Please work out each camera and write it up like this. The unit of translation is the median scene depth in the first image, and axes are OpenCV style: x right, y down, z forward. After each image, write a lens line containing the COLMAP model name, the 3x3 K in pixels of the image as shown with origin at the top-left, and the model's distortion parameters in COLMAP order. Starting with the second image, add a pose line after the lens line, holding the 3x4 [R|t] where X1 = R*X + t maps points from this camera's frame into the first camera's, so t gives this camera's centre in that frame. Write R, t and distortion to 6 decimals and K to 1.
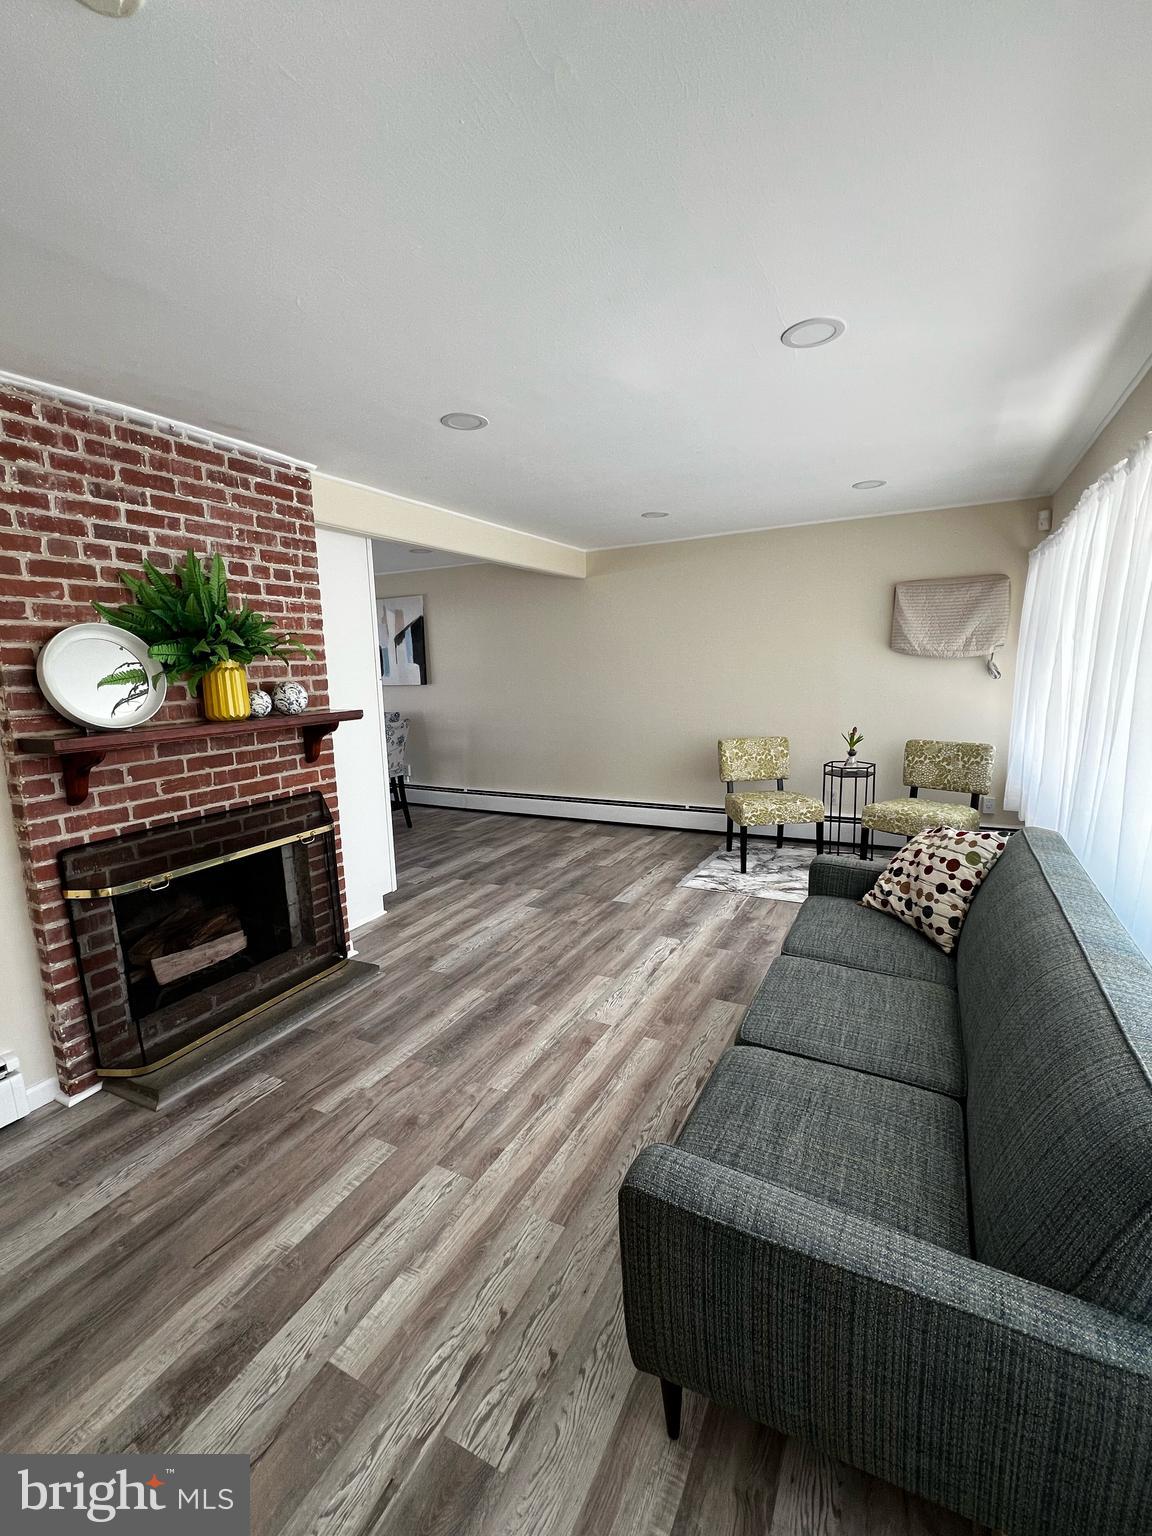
lens RADIAL K [[624.6, 0, 579.5], [0, 624.6, 773.5], [0, 0, 1]] dist [-0.000325, 0.000099]
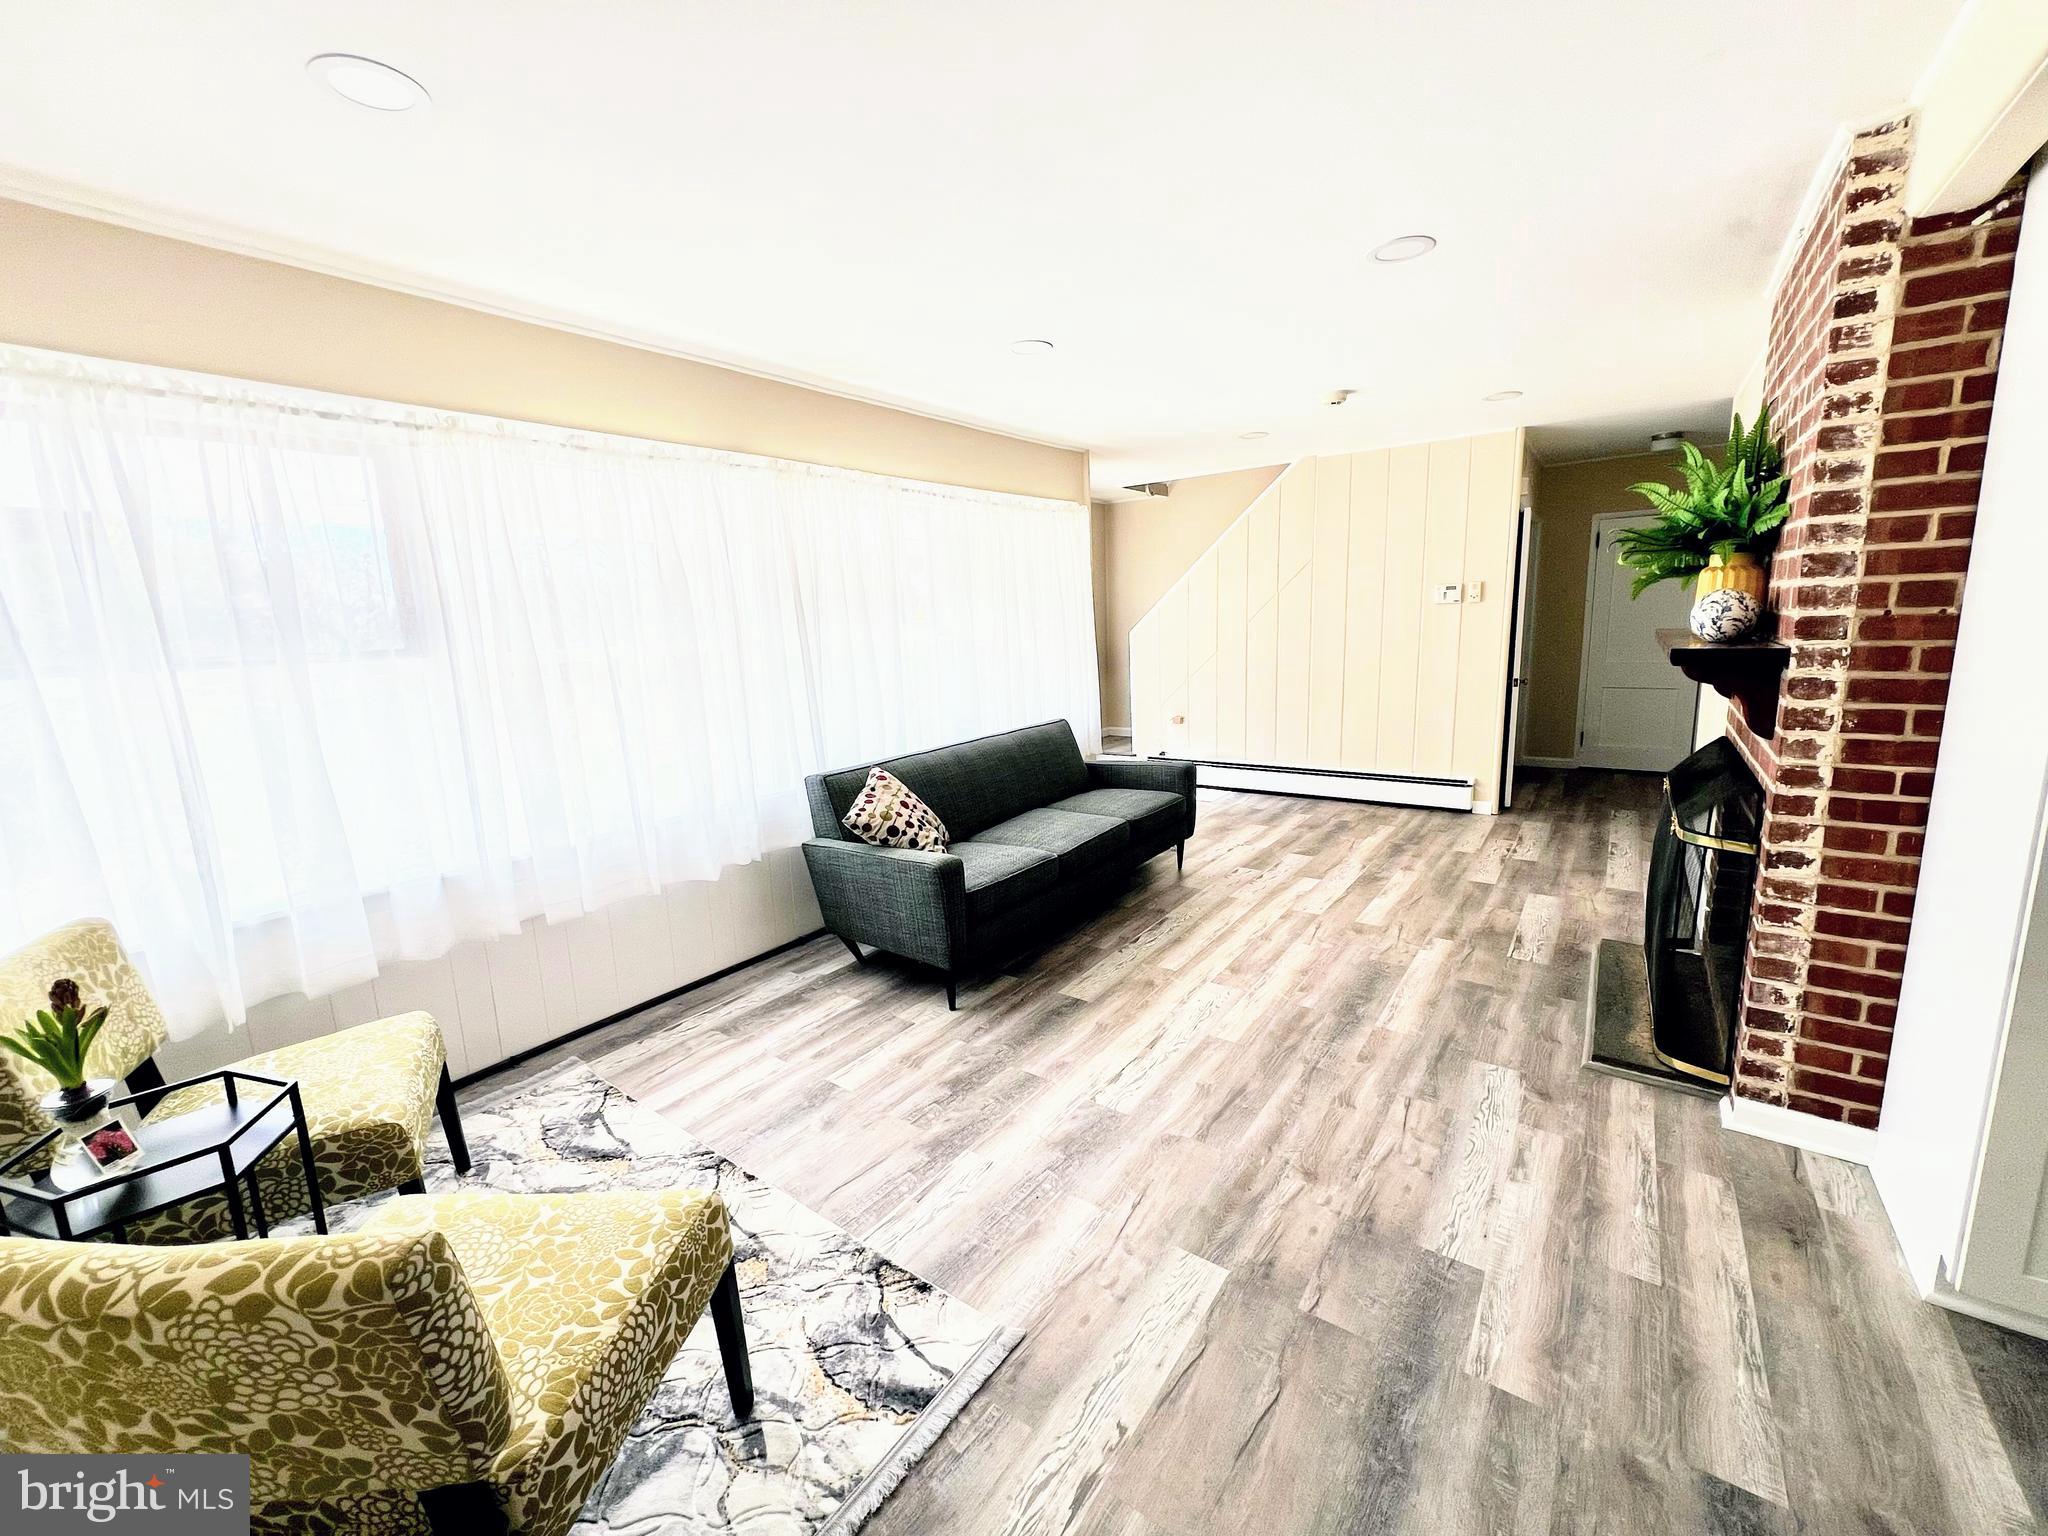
lens RADIAL K [[832.8, 0, 1021.1], [0, 832.8, 766.2], [0, 0, 1]] dist [-0.000325, 0.000099]
pose [[-0.988241, 0.043694, 0.146529, 0.116881], [0.092172, 0.934847, 0.342877, -0.314237], [-0.122001, 0.352351, -0.927882, 1.807962]]
